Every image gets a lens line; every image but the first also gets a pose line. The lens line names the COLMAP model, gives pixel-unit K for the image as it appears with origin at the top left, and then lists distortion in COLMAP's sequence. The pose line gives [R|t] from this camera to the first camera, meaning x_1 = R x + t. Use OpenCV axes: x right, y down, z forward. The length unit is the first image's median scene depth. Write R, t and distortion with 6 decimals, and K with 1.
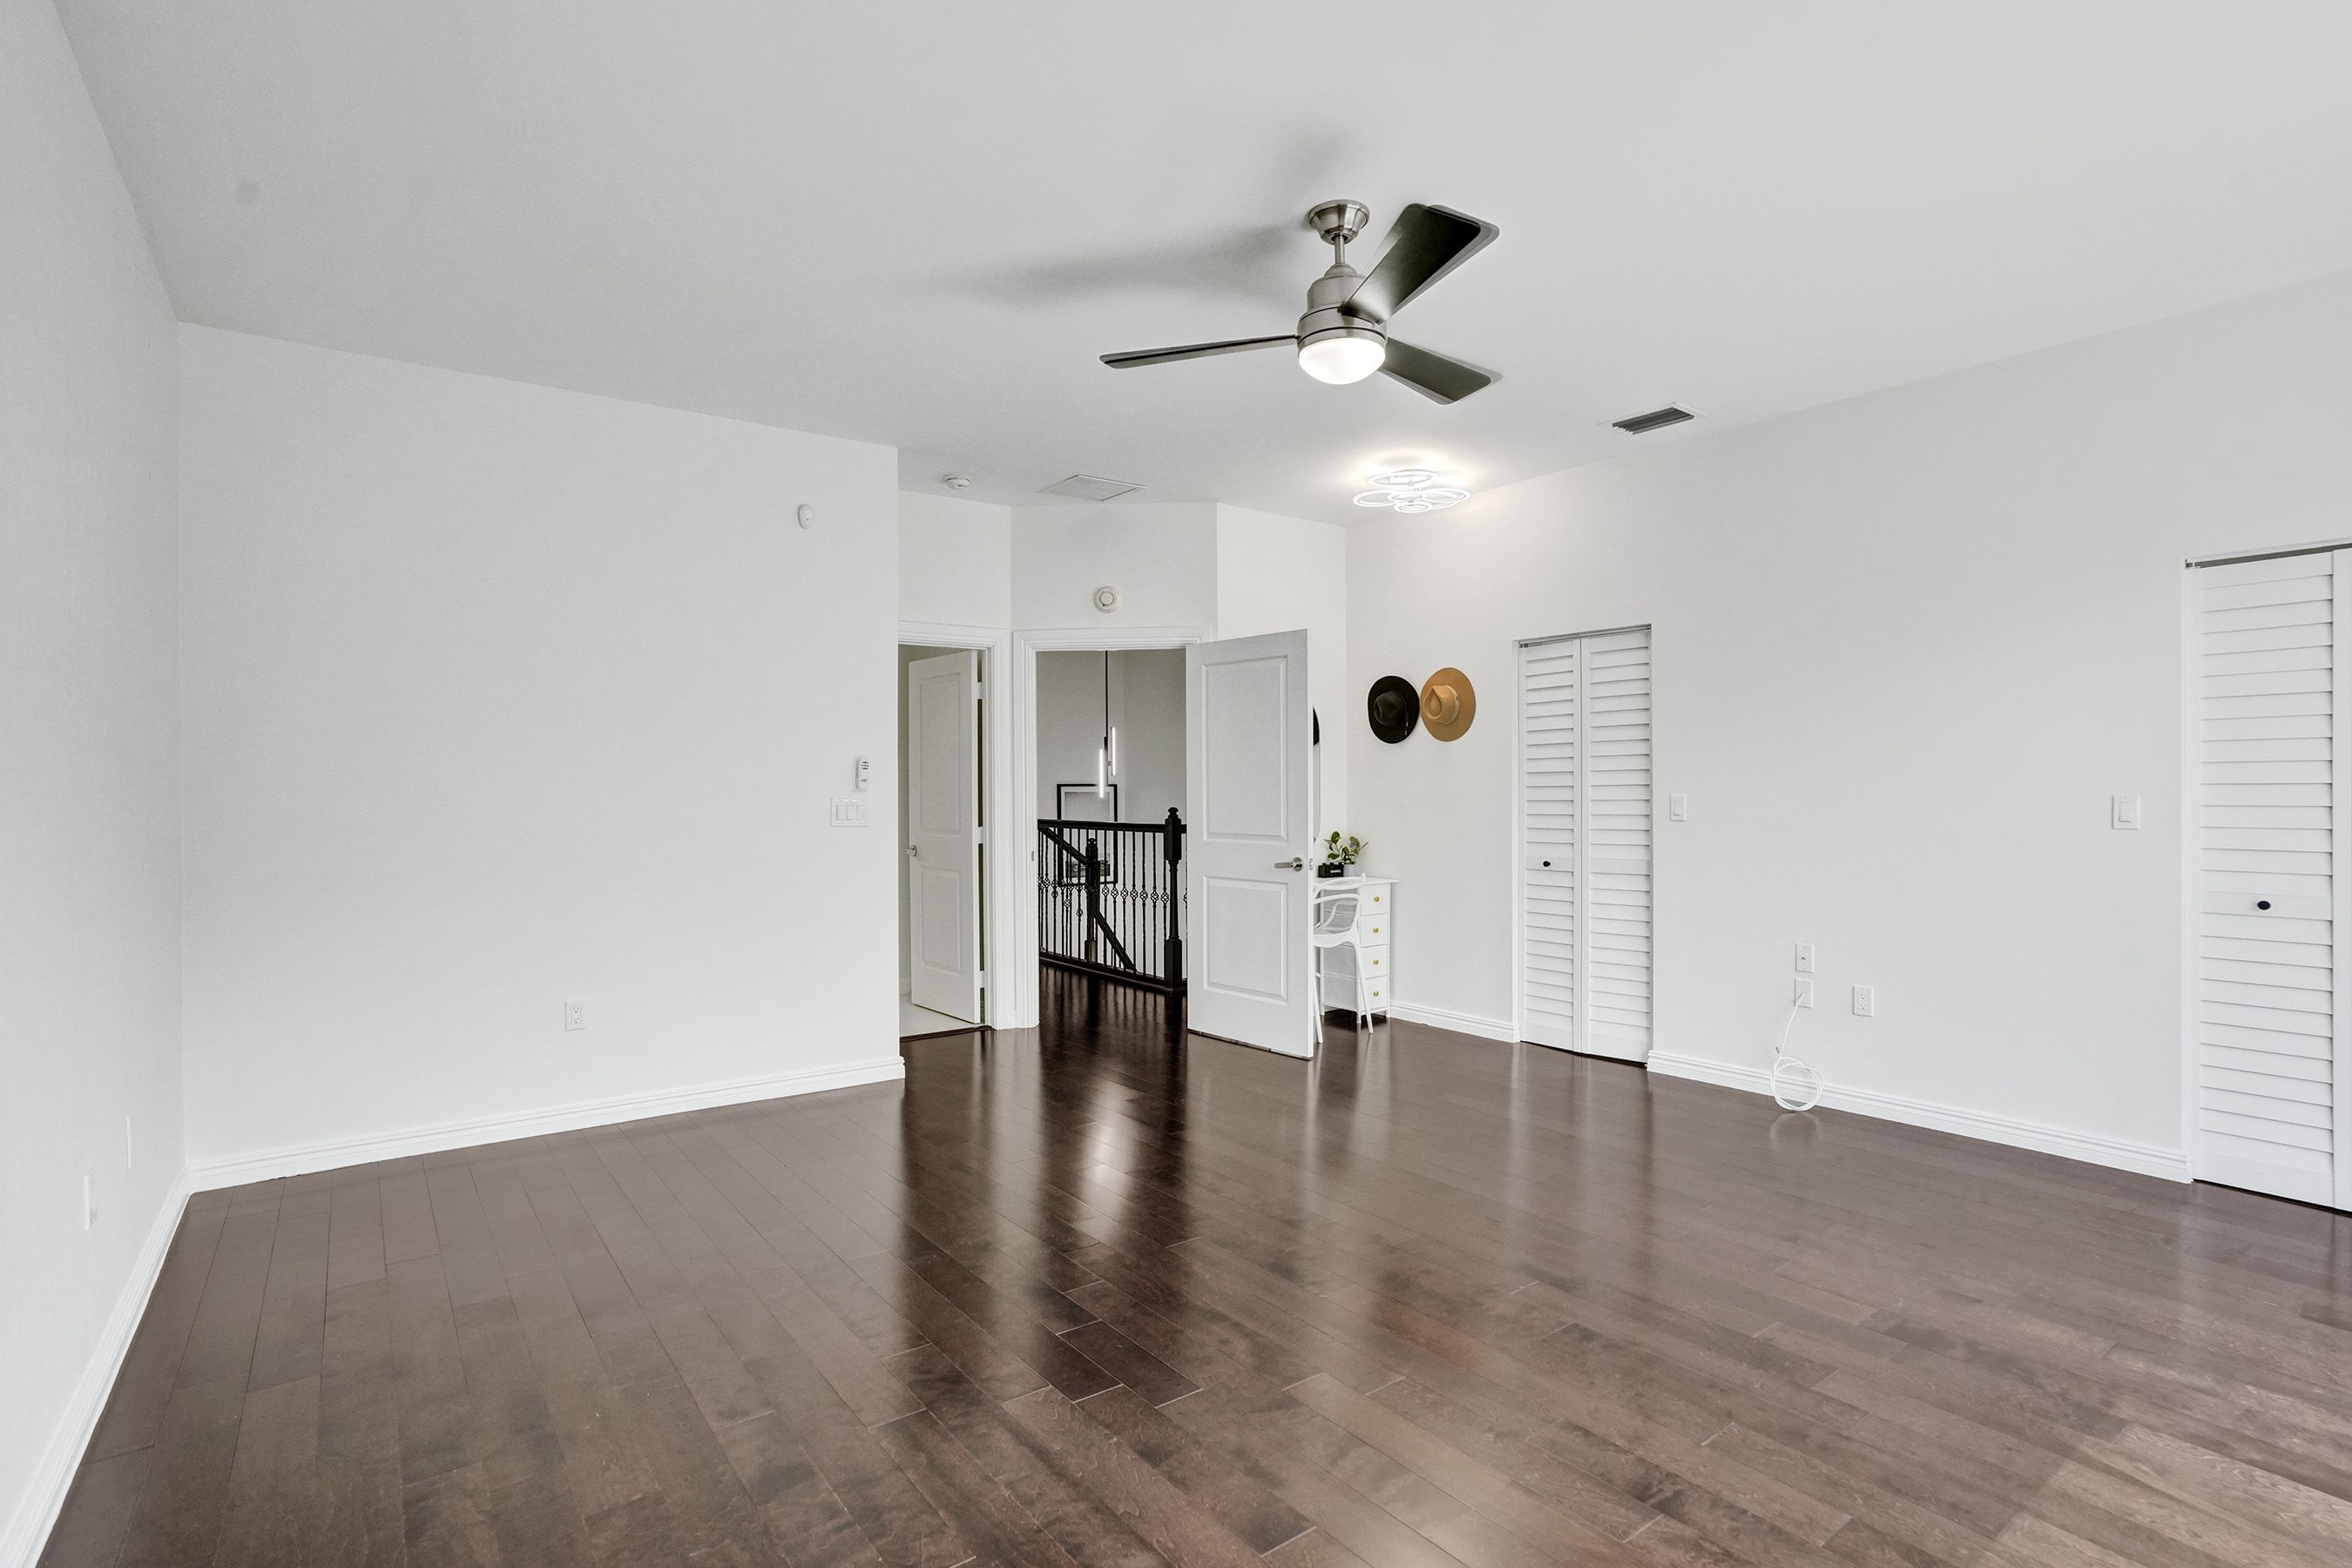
lens RADIAL K [[1130.8, 0, 1176.0], [0, 1130.8, 784.0], [0, 0, 1]] dist [-0.027126, 0.001798]
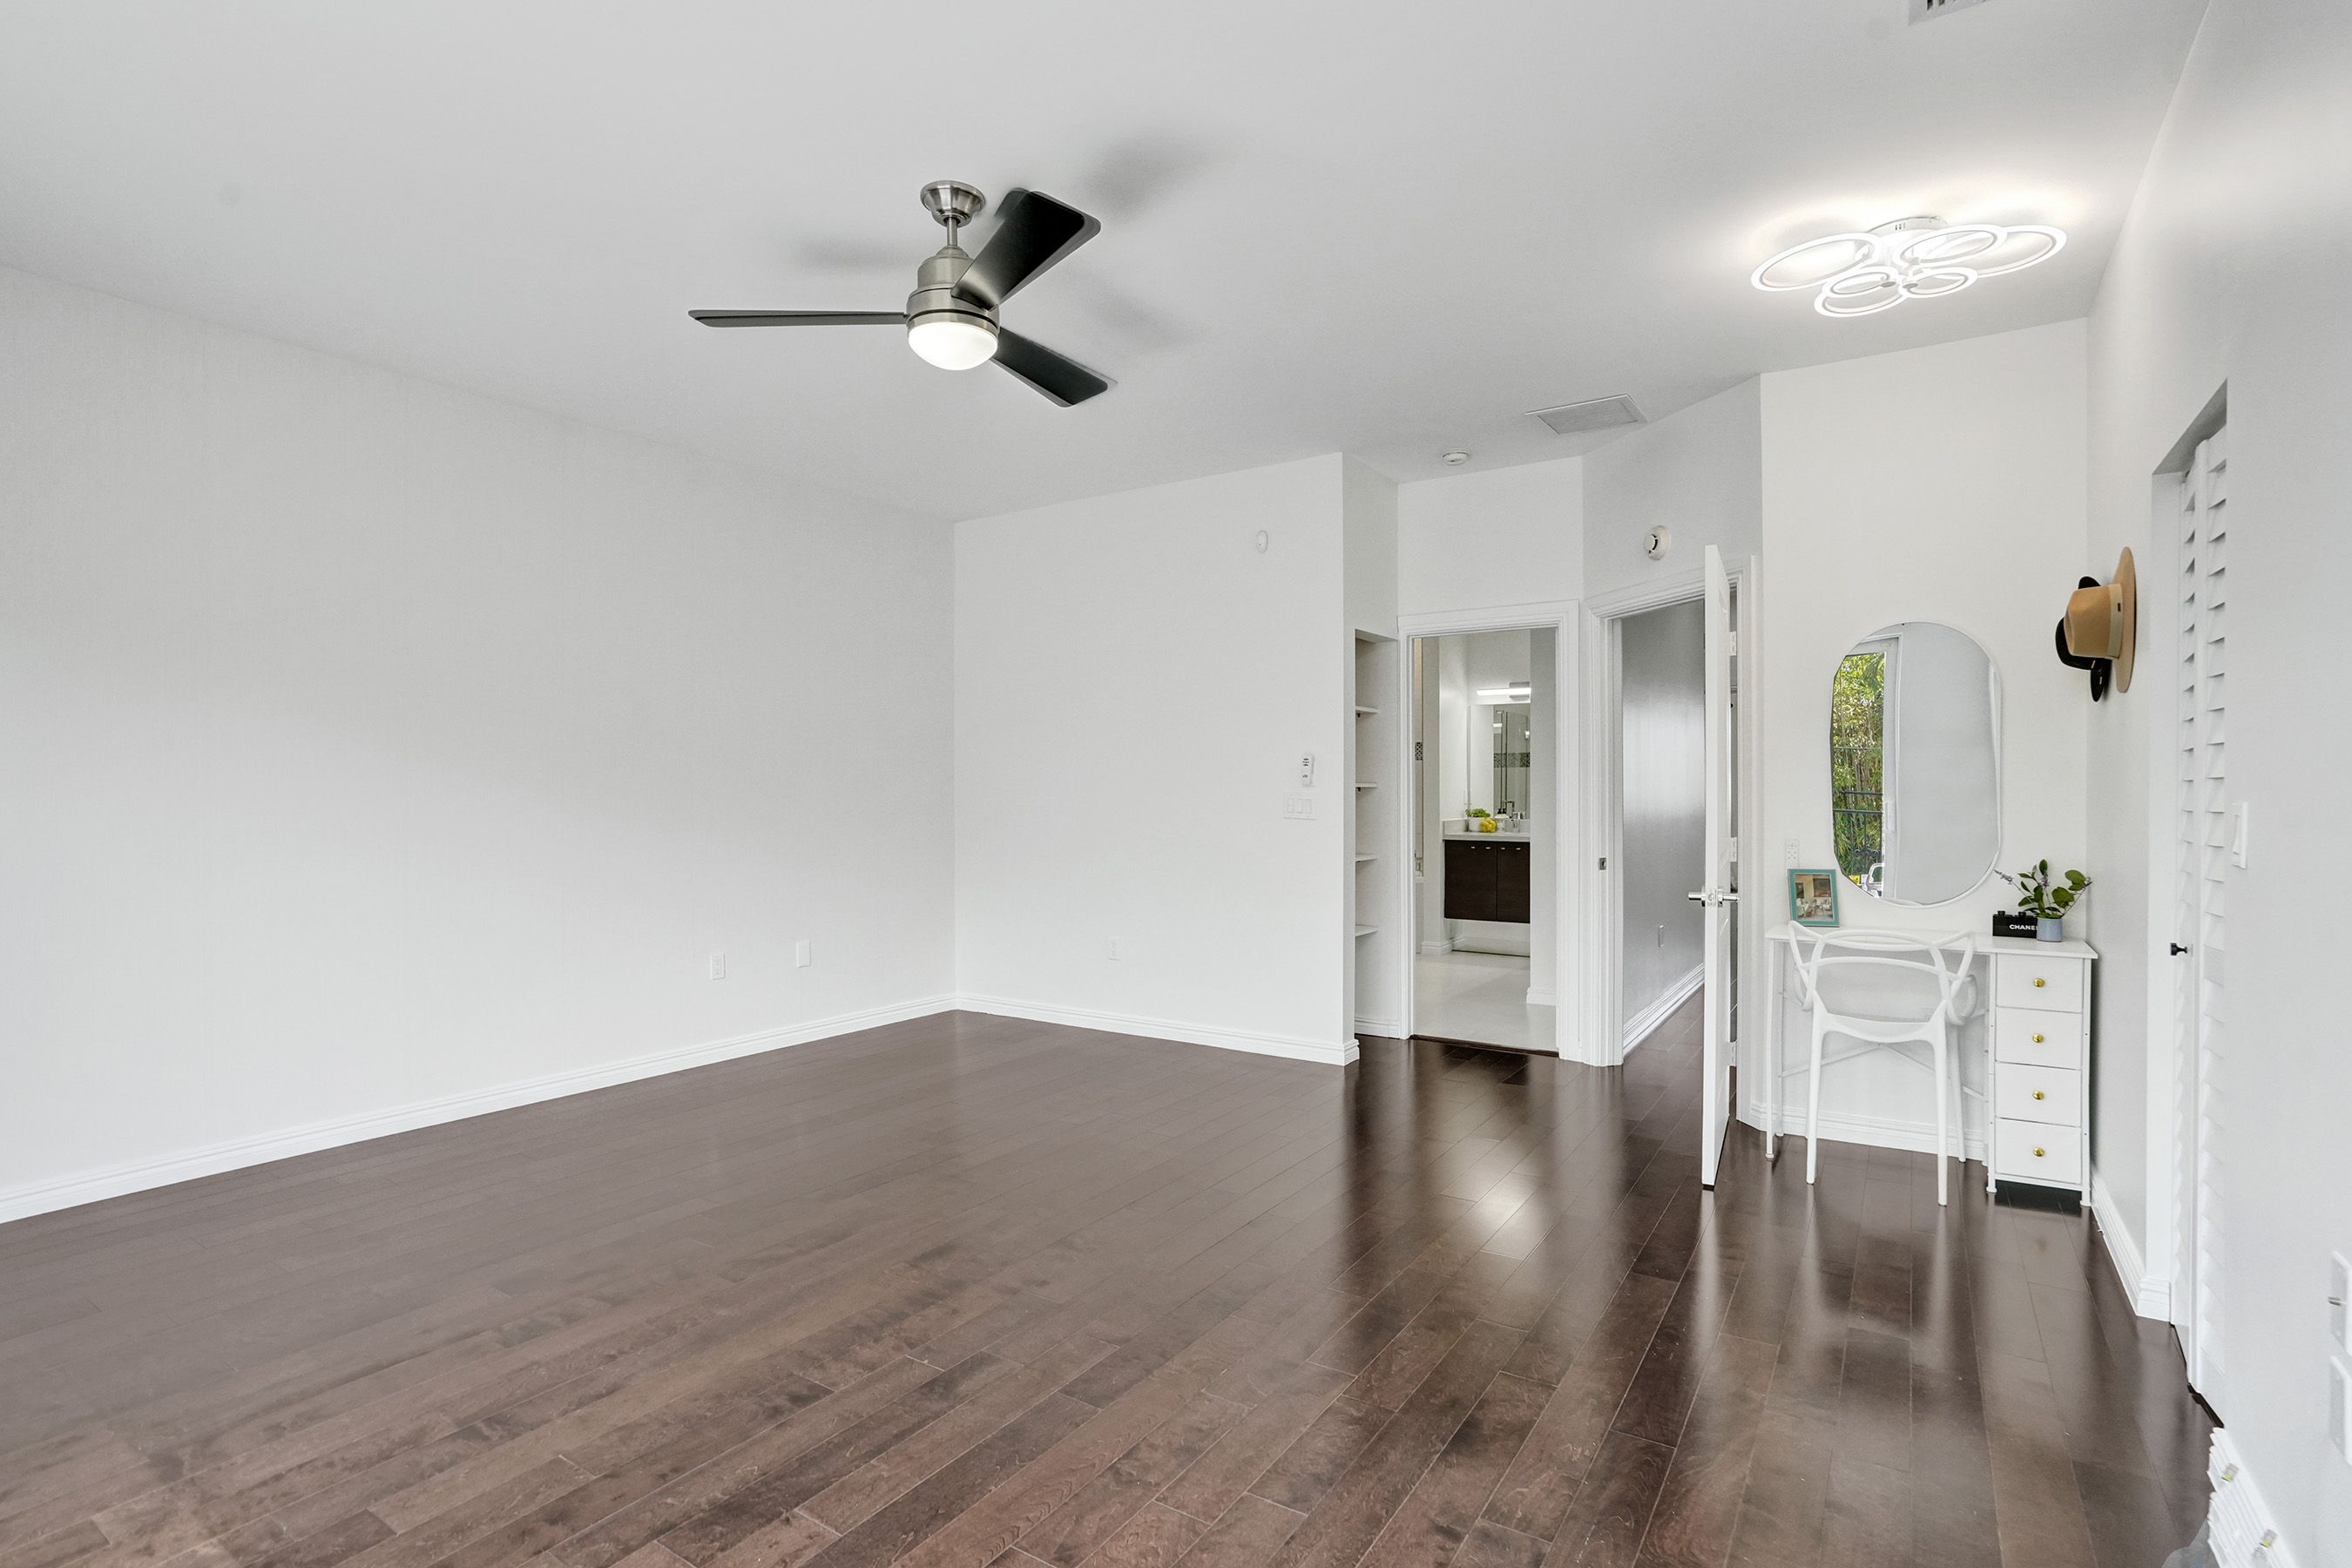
lens RADIAL K [[1126.4, 0, 1170.2], [0, 1126.4, 800.4], [0, 0, 1]] dist [-0.029271, 0.000579]
pose [[0.345914, 0.014088, -0.938160, 0.667634], [0.000519, 0.999884, 0.015206, 0.003568], [0.938266, -0.005747, 0.345867, 0.503612]]
